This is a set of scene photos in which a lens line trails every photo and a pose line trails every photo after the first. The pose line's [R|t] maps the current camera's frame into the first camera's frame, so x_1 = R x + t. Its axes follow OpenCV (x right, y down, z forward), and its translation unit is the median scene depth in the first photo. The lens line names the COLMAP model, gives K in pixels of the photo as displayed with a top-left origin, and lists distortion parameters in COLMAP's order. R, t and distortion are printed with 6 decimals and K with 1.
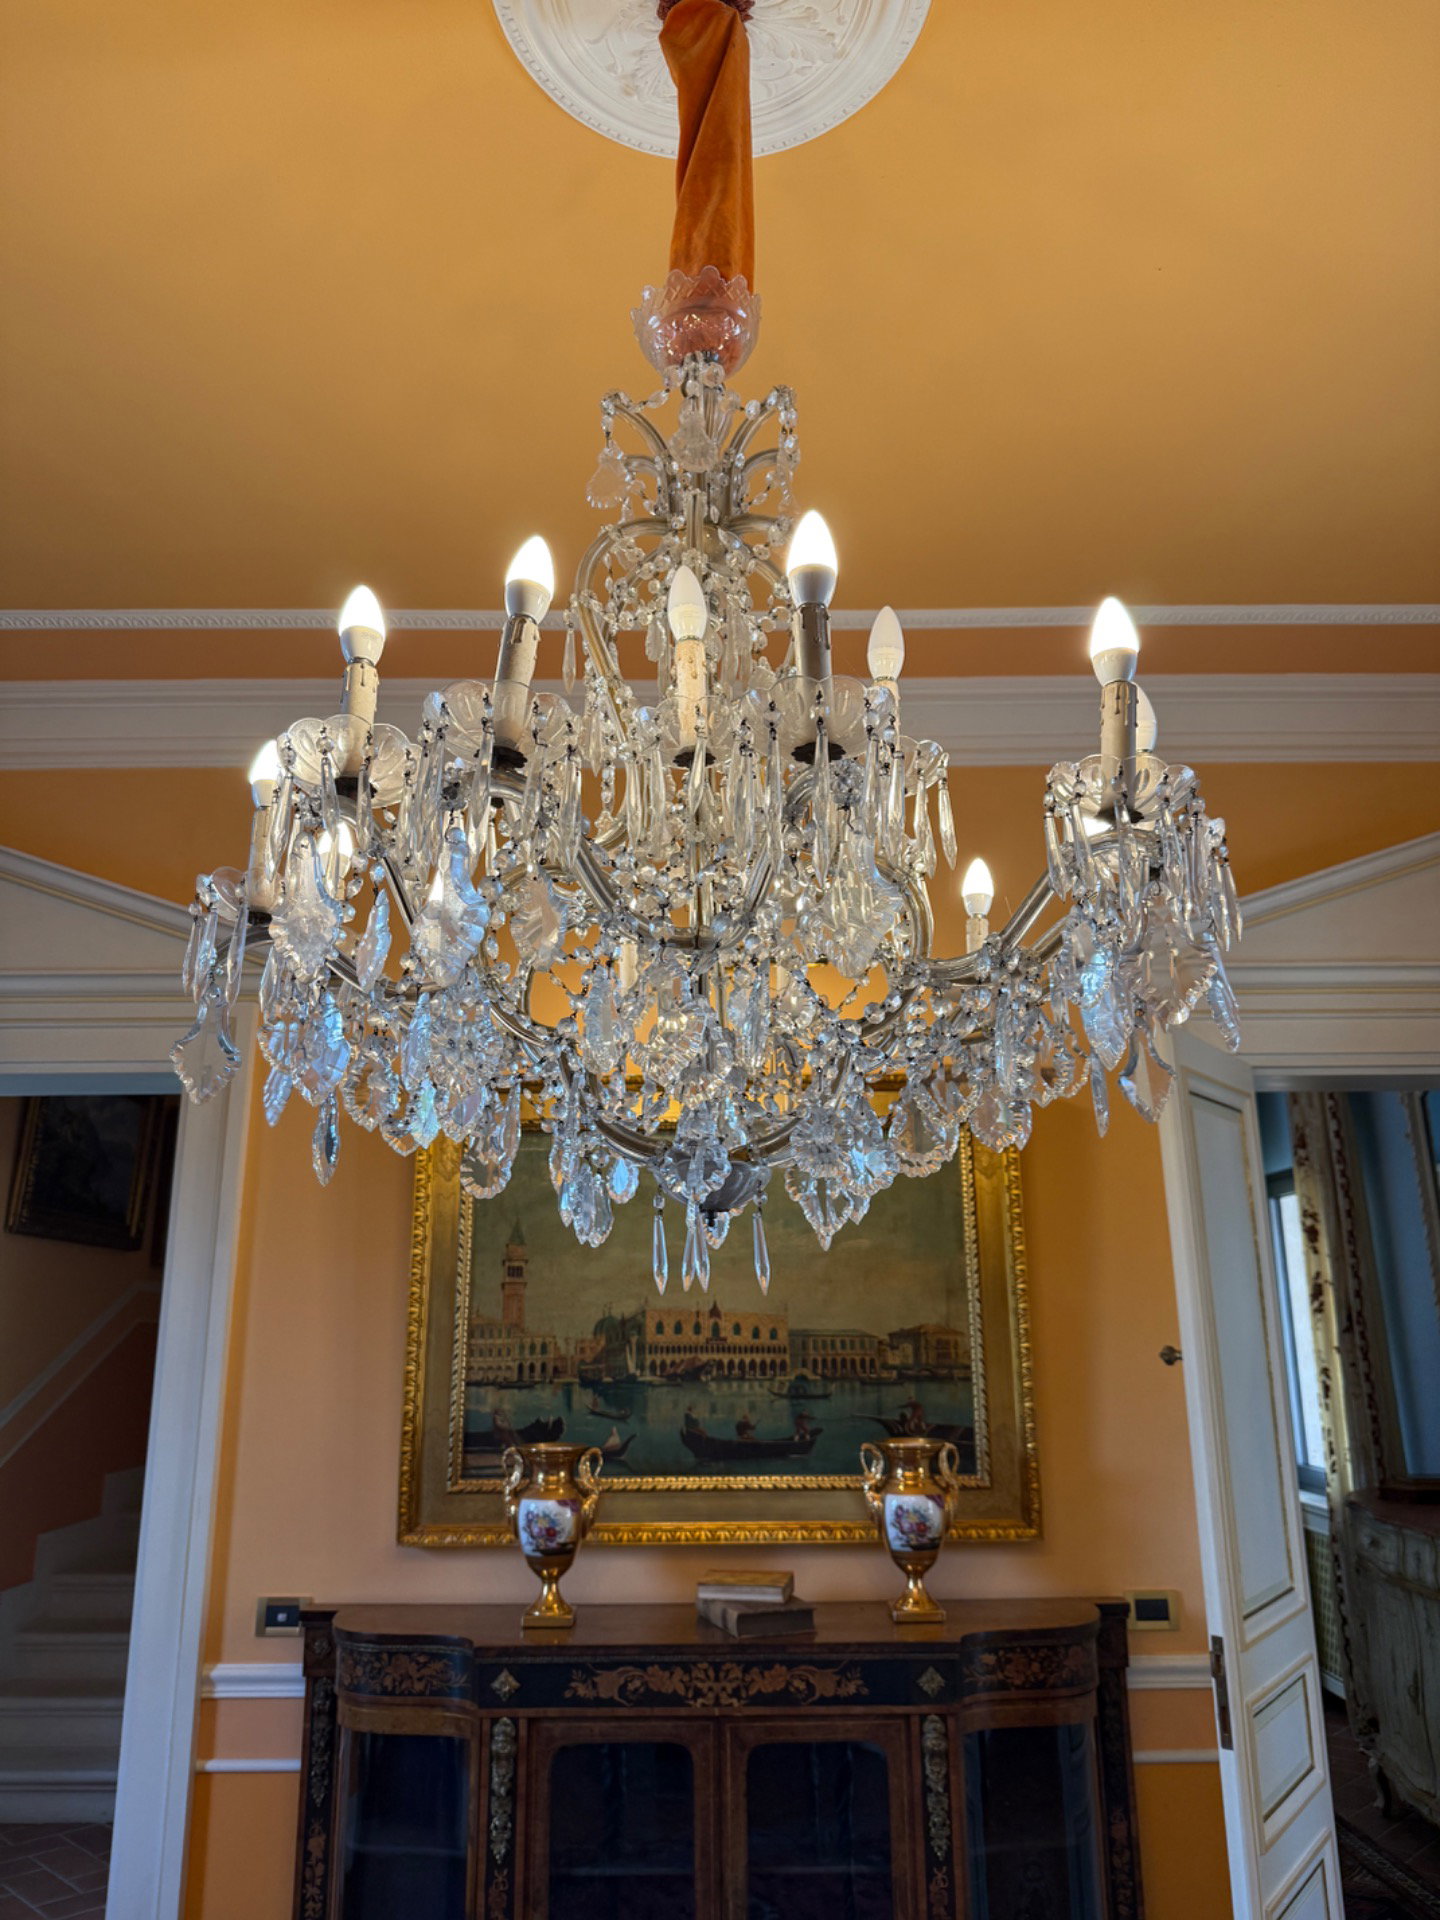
lens RADIAL K [[1330.9, 0, 720.0], [0, 1330.9, 960.0], [0, 0, 1]] dist [-0.010862, -0.004376]
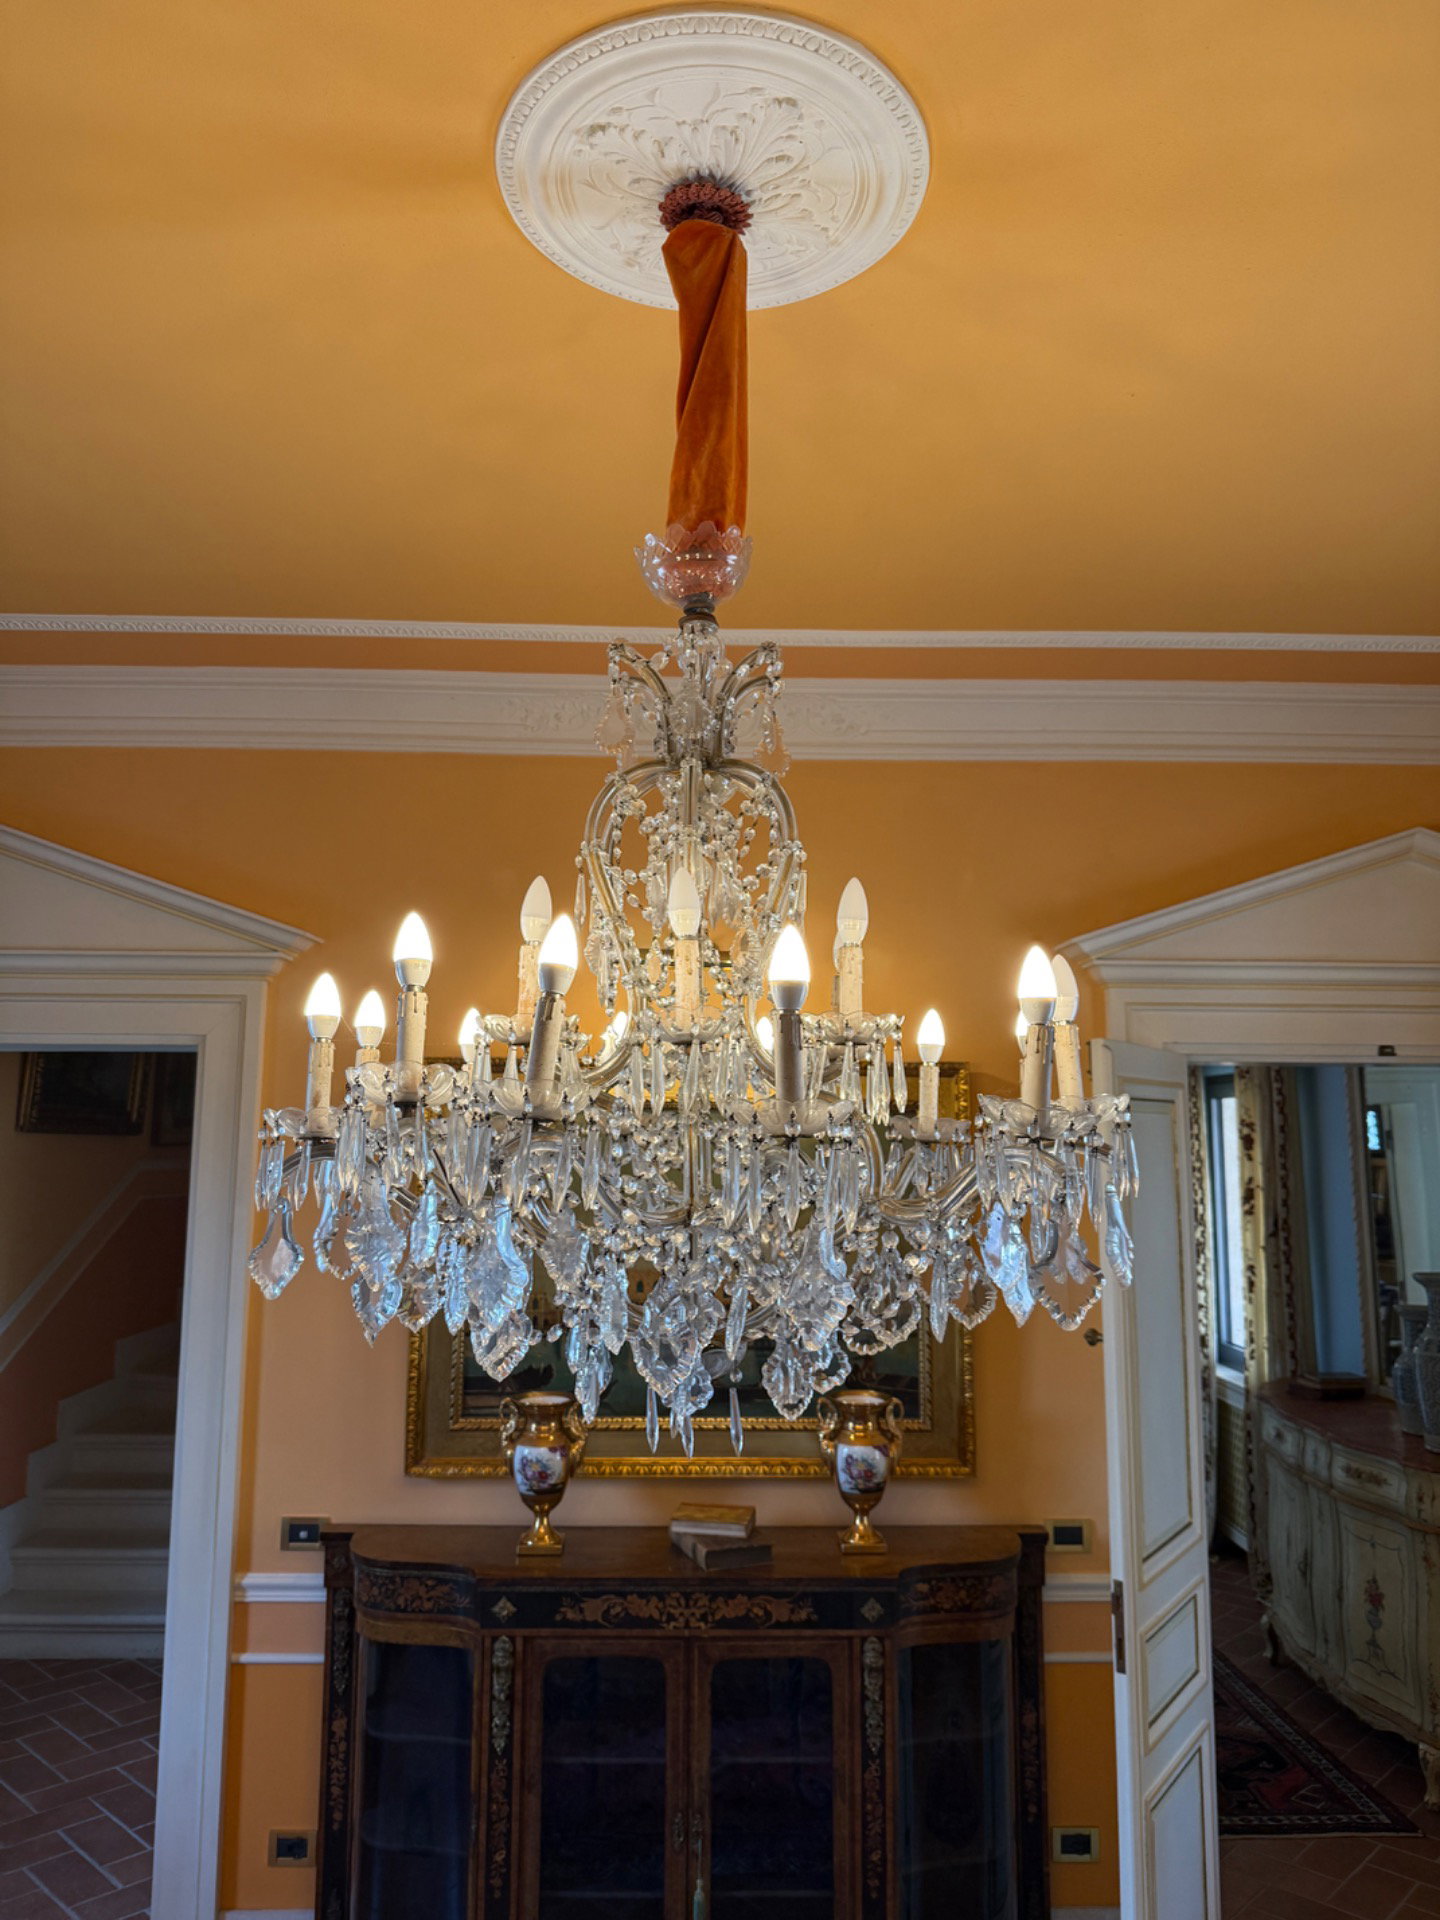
lens RADIAL K [[1319.5, 0, 714.0], [0, 1319.5, 960.1], [0, 0, 1]] dist [0.007440, -0.029326]
pose [[0.999722, 0.017132, 0.016186, -0.006725], [-0.019055, 0.991684, 0.127277, -0.151691], [-0.013871, -0.127550, 0.991735, -0.065803]]
